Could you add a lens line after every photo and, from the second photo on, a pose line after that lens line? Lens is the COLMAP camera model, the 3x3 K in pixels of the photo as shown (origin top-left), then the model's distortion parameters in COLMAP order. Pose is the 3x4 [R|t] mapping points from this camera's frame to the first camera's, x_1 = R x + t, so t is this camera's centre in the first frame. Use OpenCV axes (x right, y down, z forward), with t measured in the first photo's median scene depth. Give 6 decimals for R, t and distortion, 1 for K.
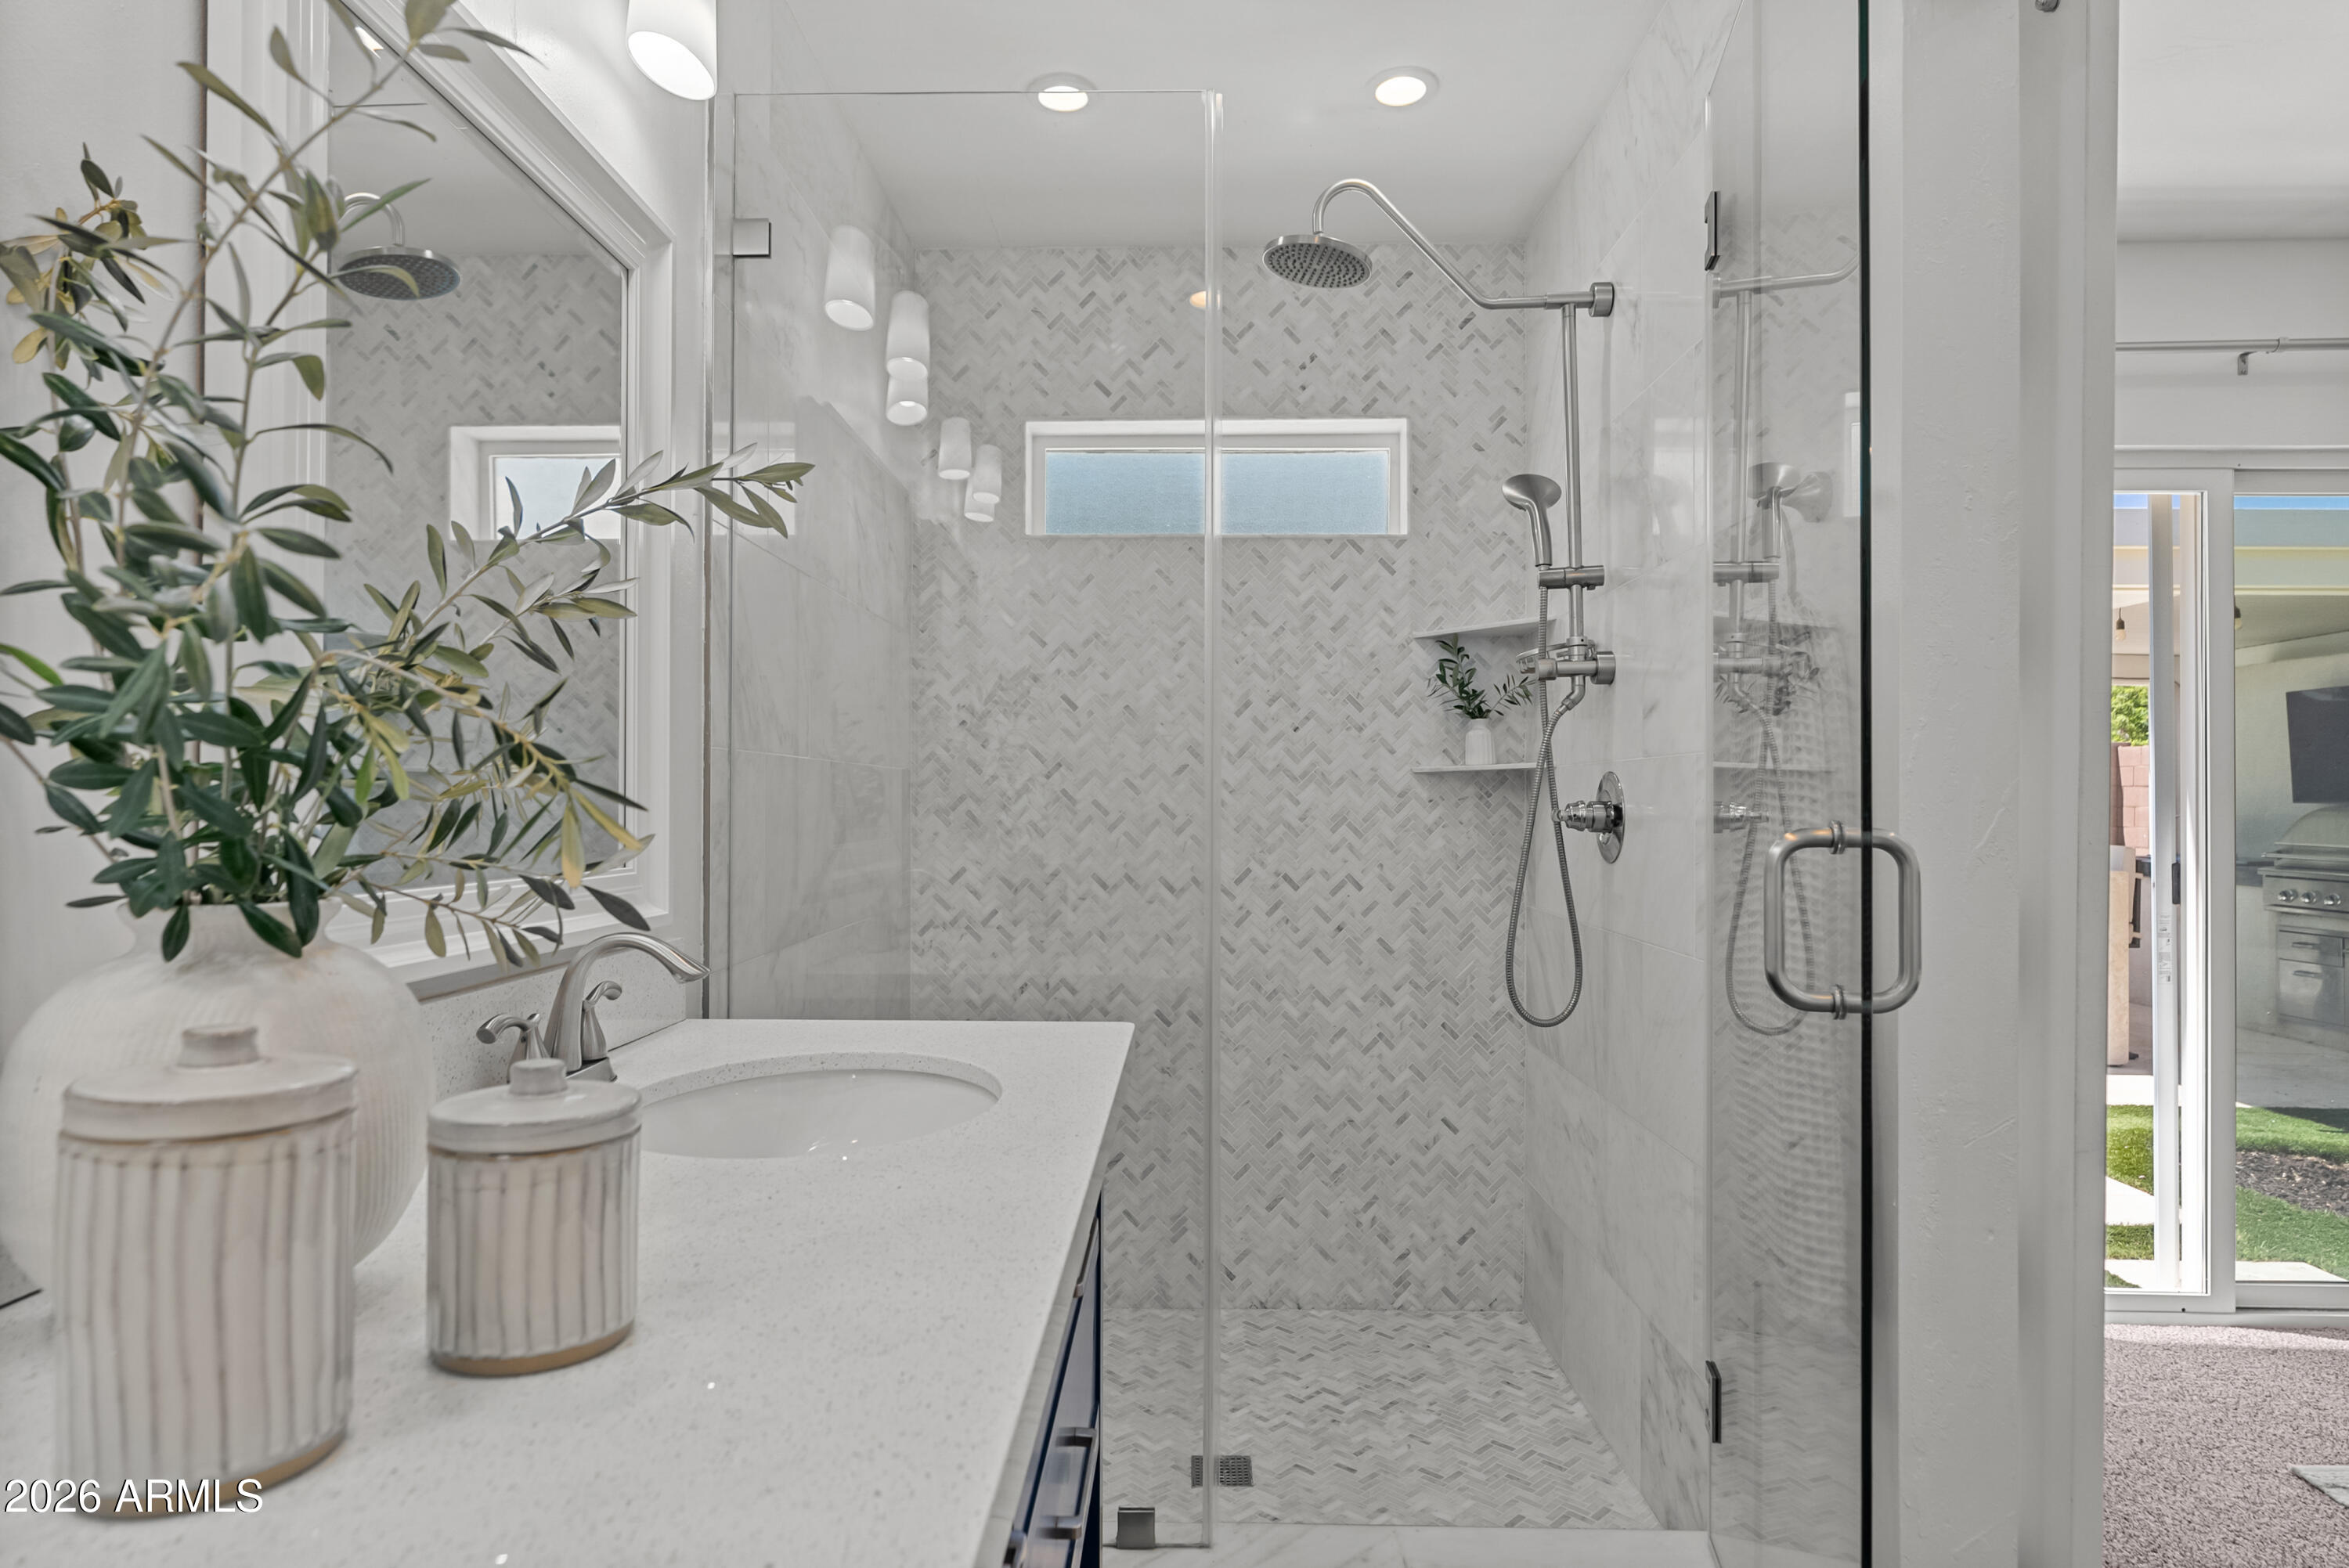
lens RADIAL K [[1326.2, 0, 1176.7], [0, 1326.2, 781.8], [0, 0, 1]] dist [-0.005655, 0.003680]
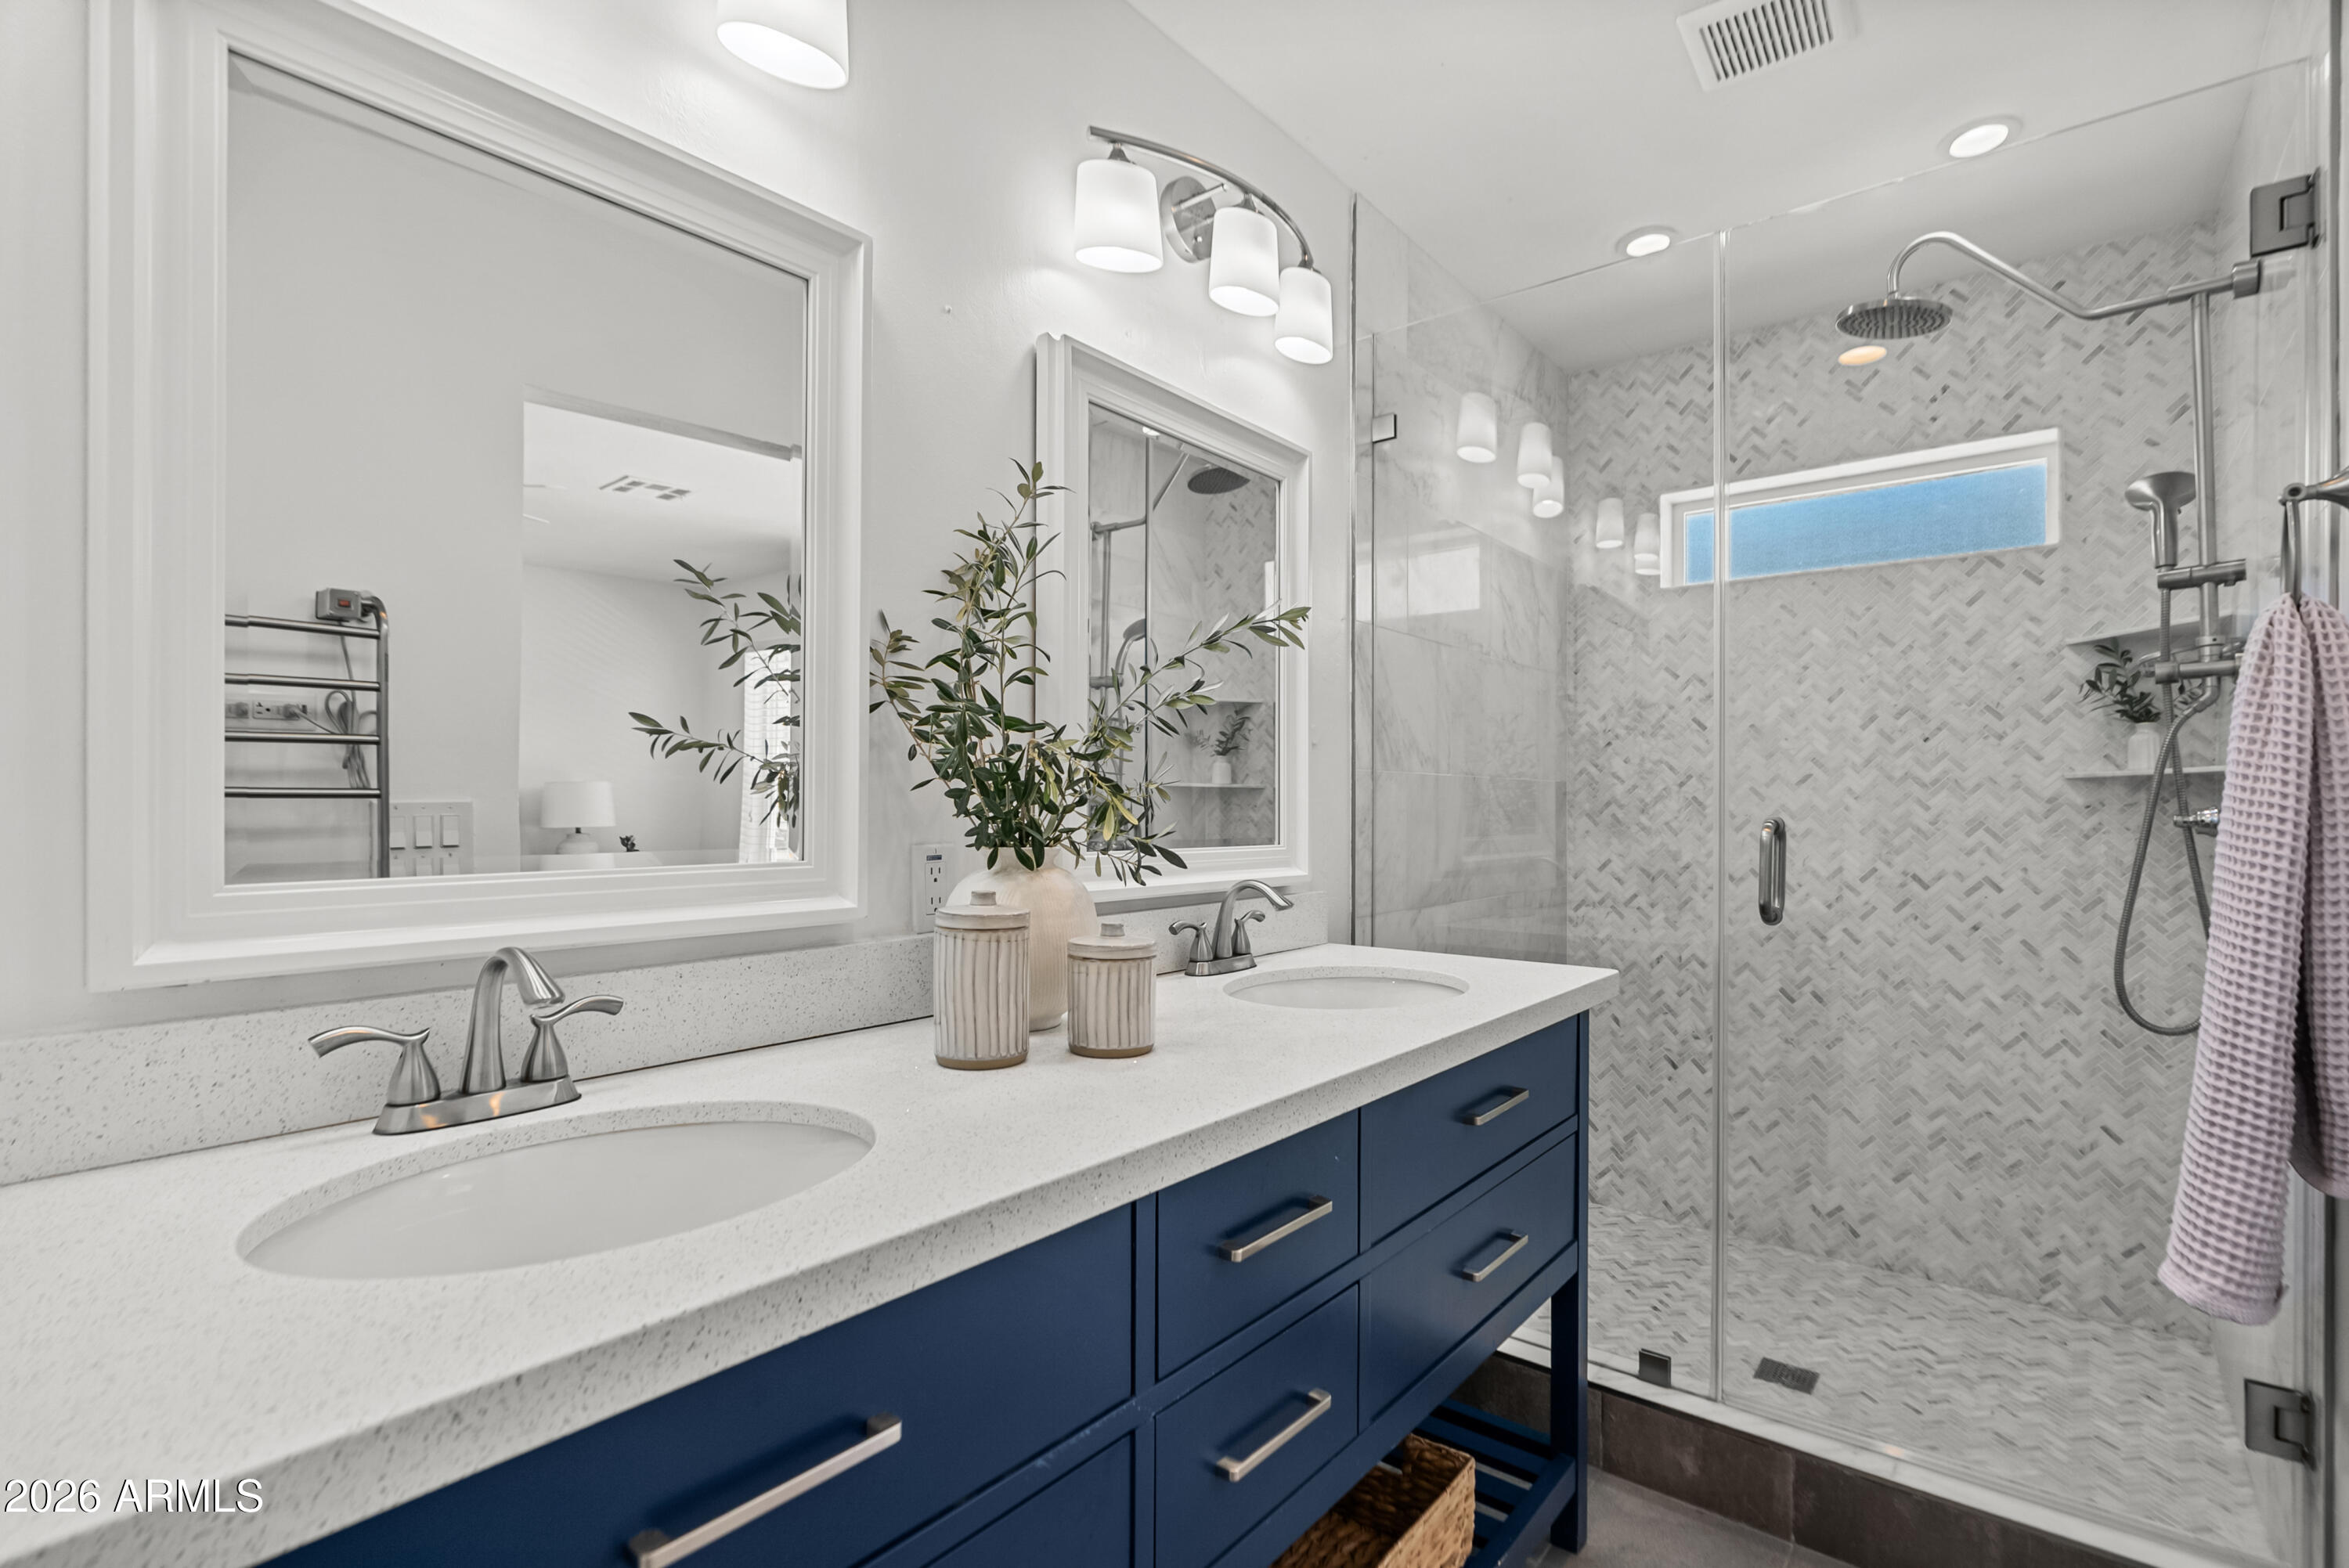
lens RADIAL K [[1120.9, 0, 1173.1], [0, 1120.9, 792.7], [0, 0, 1]] dist [0.002276, 0.001150]
pose [[0.785878, -0.005949, -0.618353, 0.174319], [0.006809, 0.999976, -0.000966, 0.000046], [0.618344, -0.003451, 0.785900, -0.091521]]
